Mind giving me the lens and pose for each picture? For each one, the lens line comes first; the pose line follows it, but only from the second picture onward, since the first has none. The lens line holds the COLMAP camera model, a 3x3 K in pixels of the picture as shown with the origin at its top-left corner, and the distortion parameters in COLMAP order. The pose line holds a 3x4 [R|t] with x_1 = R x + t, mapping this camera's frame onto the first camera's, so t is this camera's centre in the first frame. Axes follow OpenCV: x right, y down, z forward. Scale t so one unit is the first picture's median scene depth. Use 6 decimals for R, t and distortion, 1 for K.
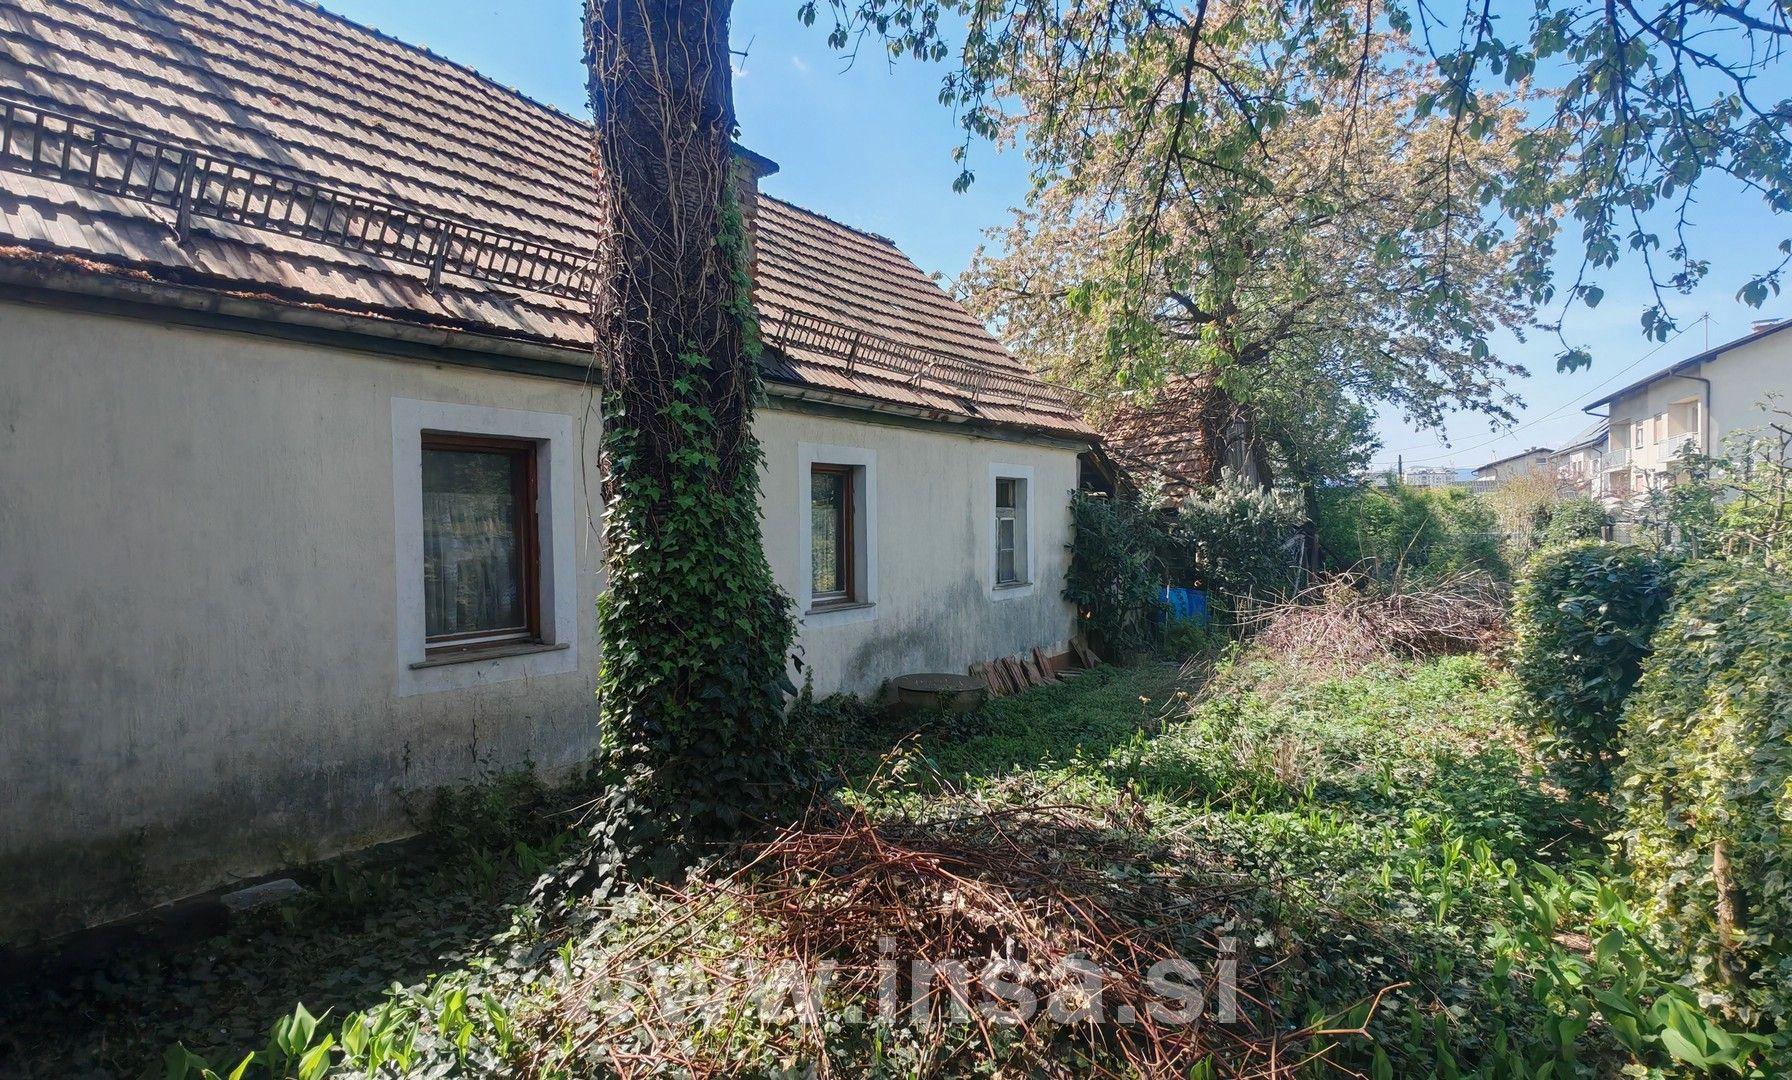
lens RADIAL K [[893.5, 0, 896.4], [0, 893.5, 555.0], [0, 0, 1]] dist [0.001398, 0.003774]
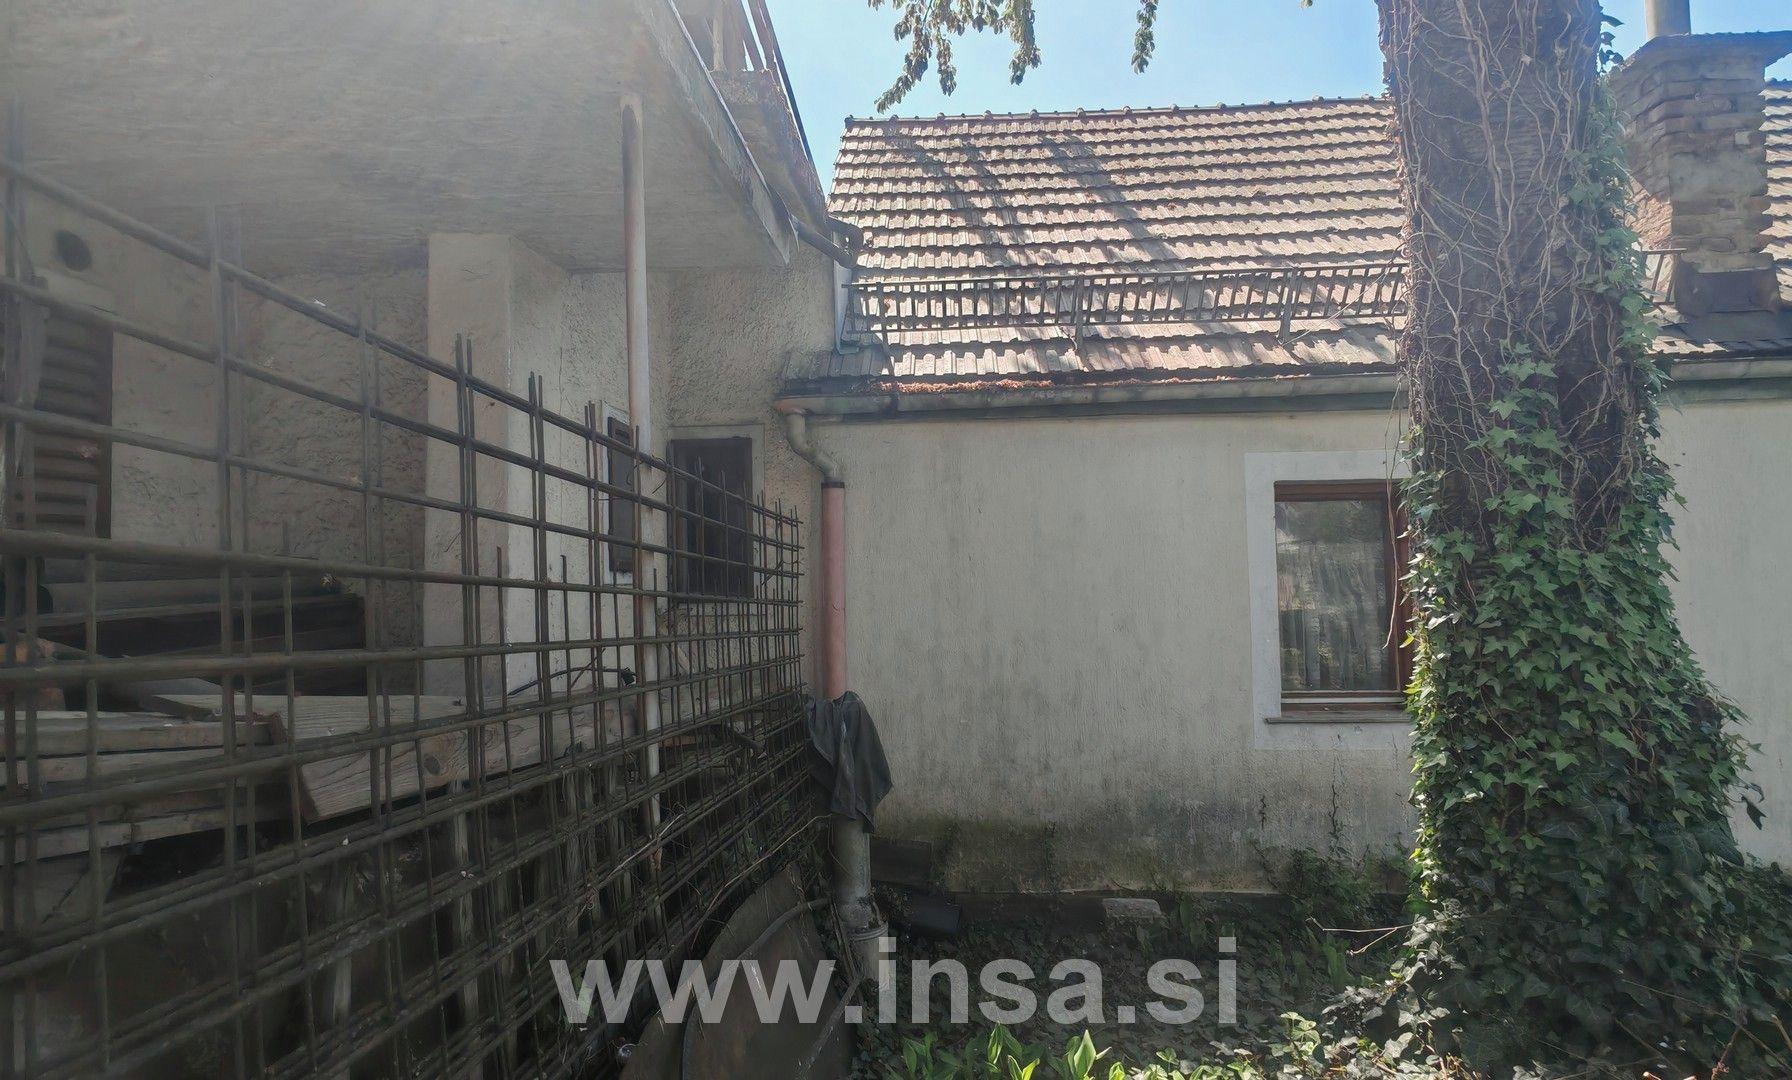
lens RADIAL K [[893.5, 0, 892.1], [0, 893.5, 549.3], [0, 0, 1]] dist [0.001398, 0.003774]
pose [[0.539457, -0.021101, -0.841748, 0.077620], [-0.017648, 0.999183, -0.036358, -0.023286], [0.841828, 0.034469, 0.538644, 0.114769]]
